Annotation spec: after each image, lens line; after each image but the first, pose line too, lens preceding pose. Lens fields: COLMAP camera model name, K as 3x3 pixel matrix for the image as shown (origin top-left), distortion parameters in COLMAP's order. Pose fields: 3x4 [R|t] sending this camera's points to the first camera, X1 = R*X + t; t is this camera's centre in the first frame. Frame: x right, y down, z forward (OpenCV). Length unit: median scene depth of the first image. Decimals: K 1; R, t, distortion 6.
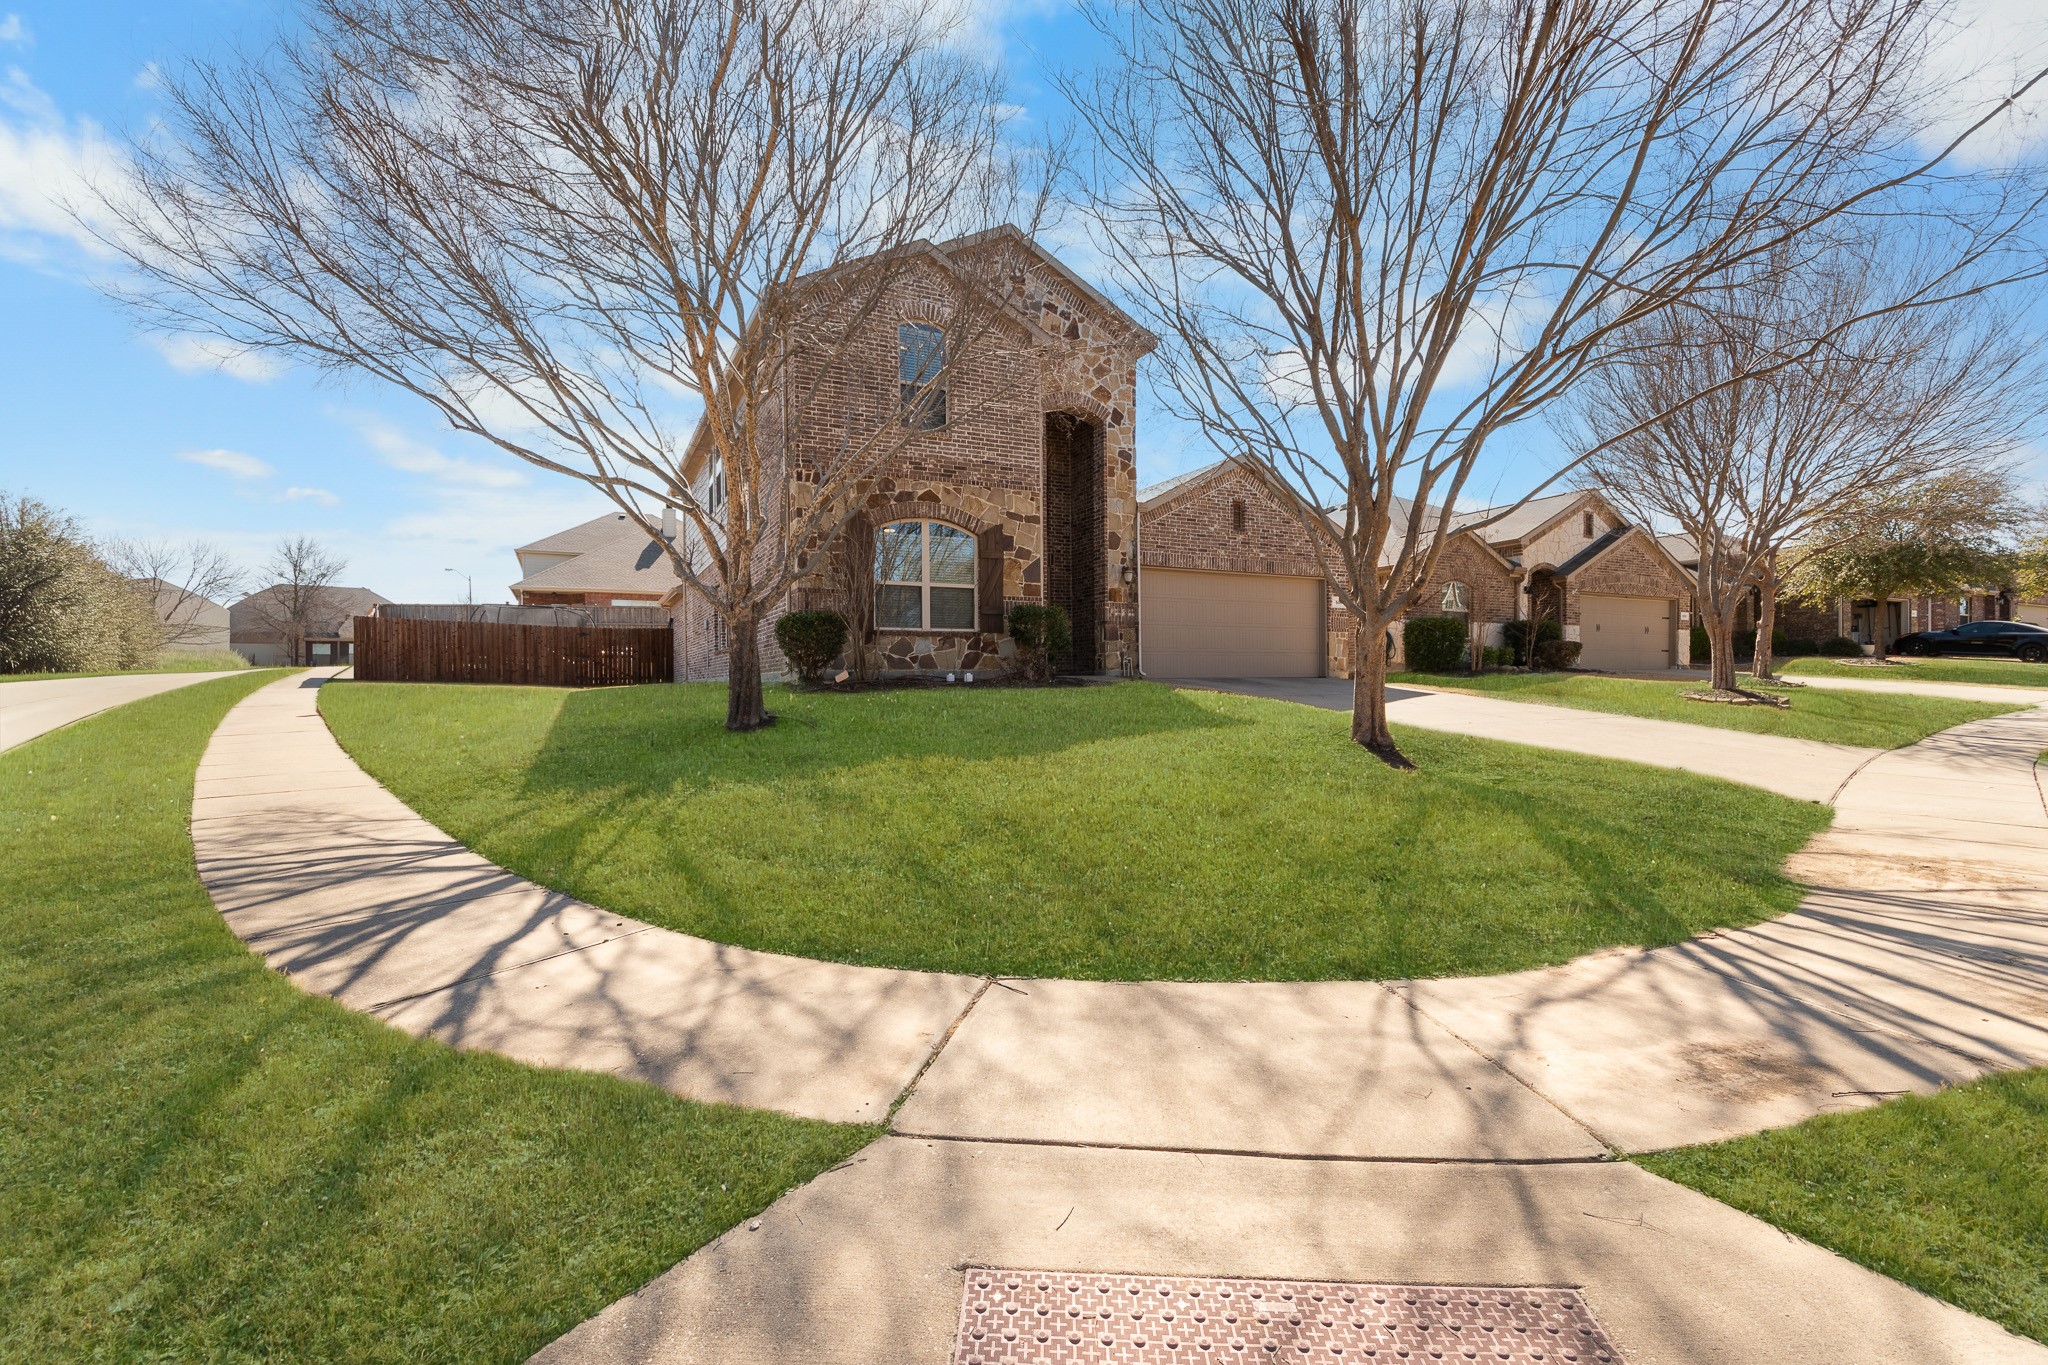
lens RADIAL K [[909.7, 0, 1023.5], [0, 909.7, 689.5], [0, 0, 1]] dist [0.002732, 0.000111]
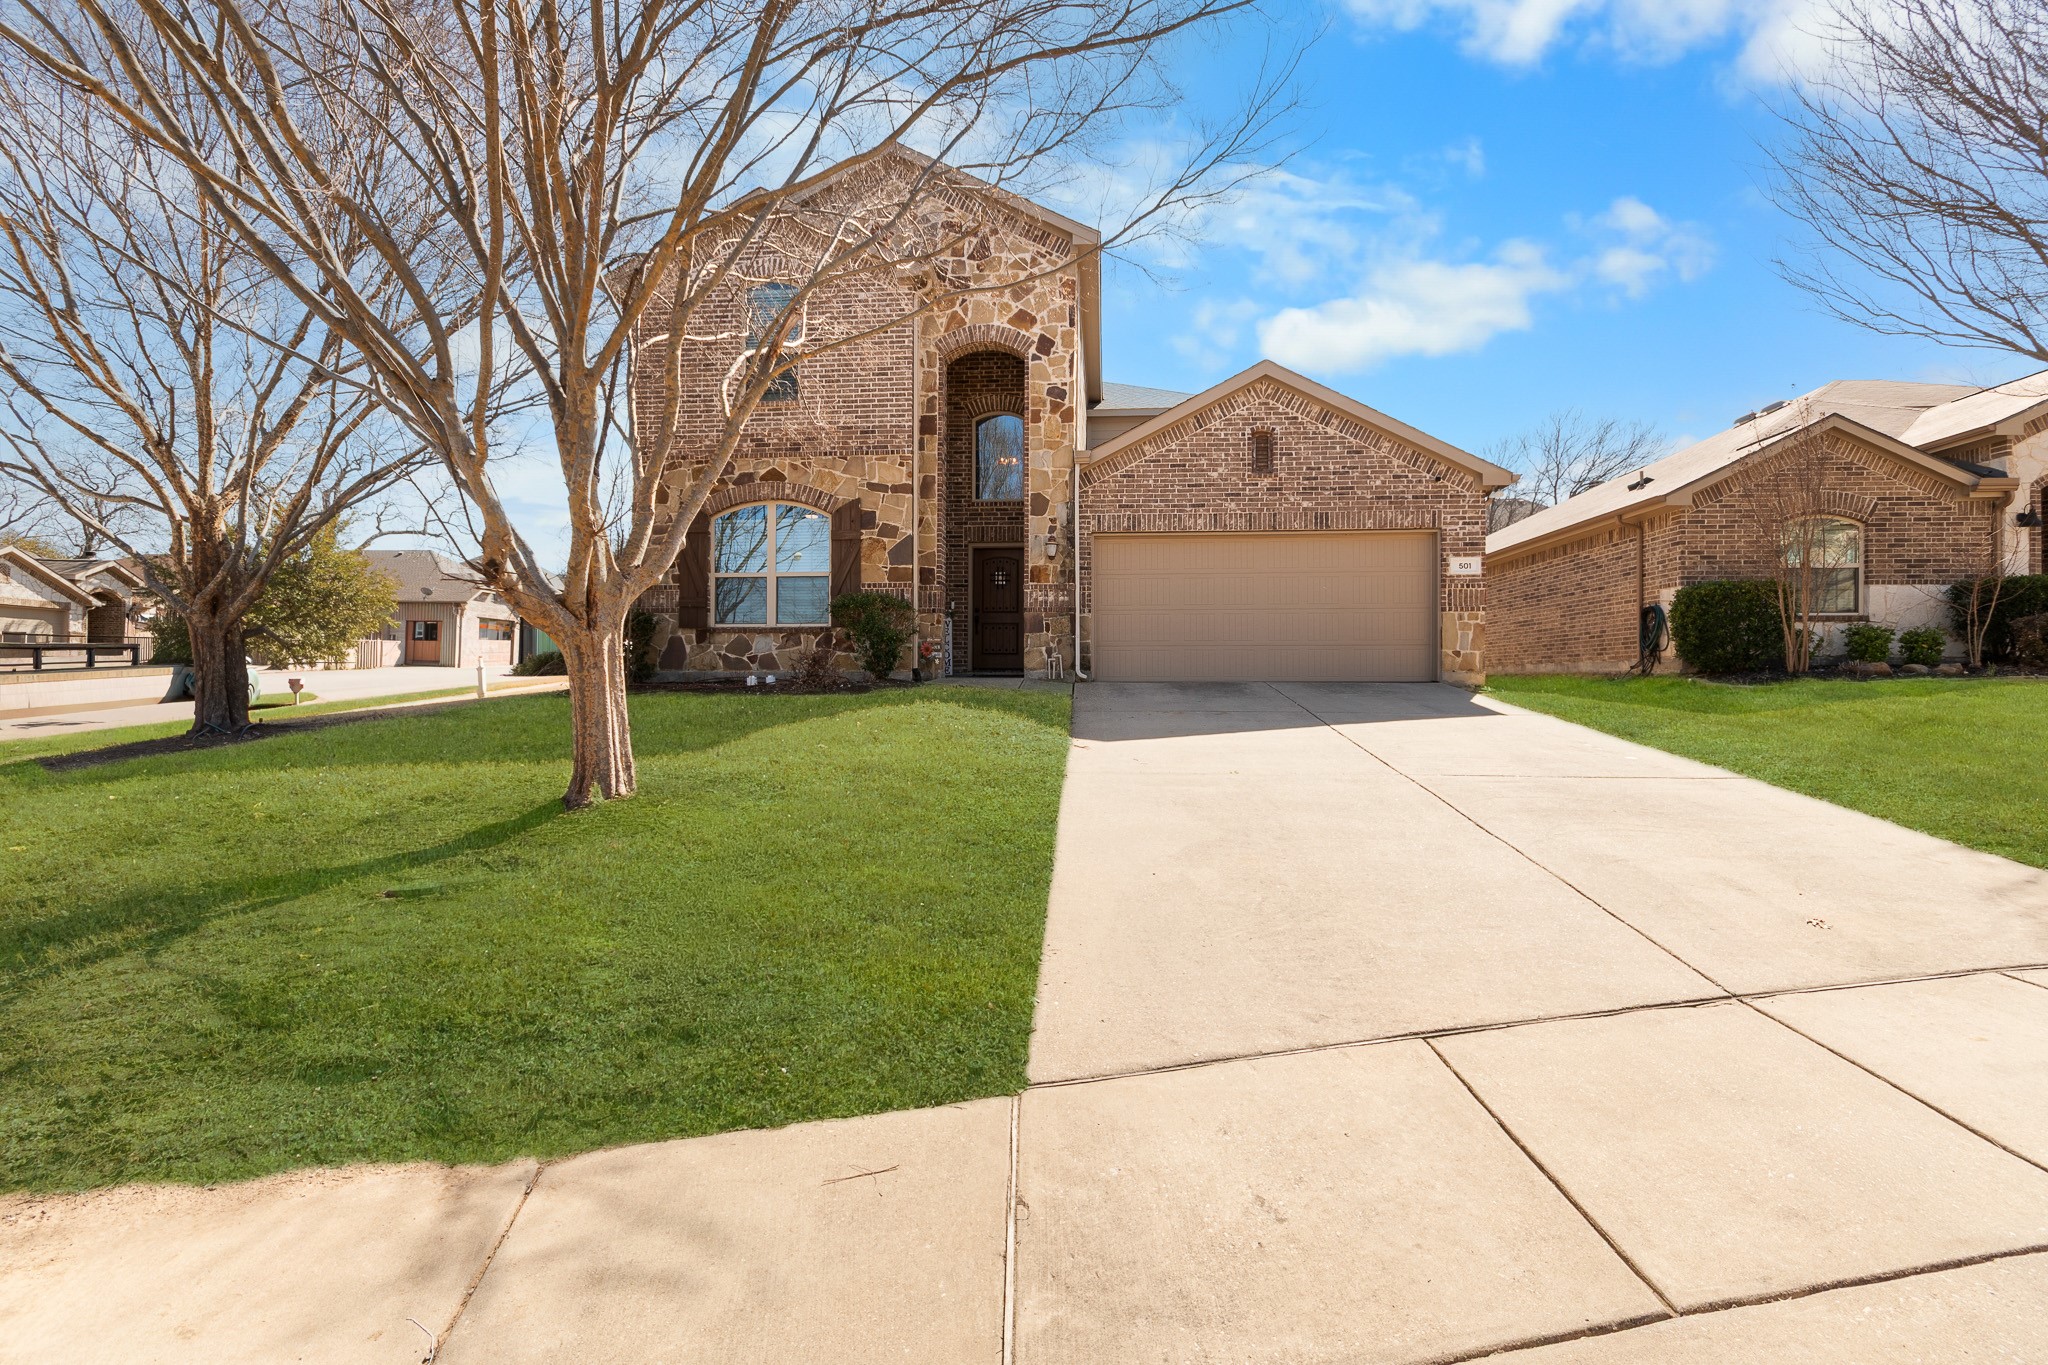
lens RADIAL K [[909.7, 0, 1023.8], [0, 909.7, 667.5], [0, 0, 1]] dist [0.002732, 0.000111]
pose [[0.834430, 0.005582, -0.551085, 0.525533], [-0.012436, 0.999885, -0.008701, -0.017911], [0.550973, 0.014114, 0.834403, 0.352873]]
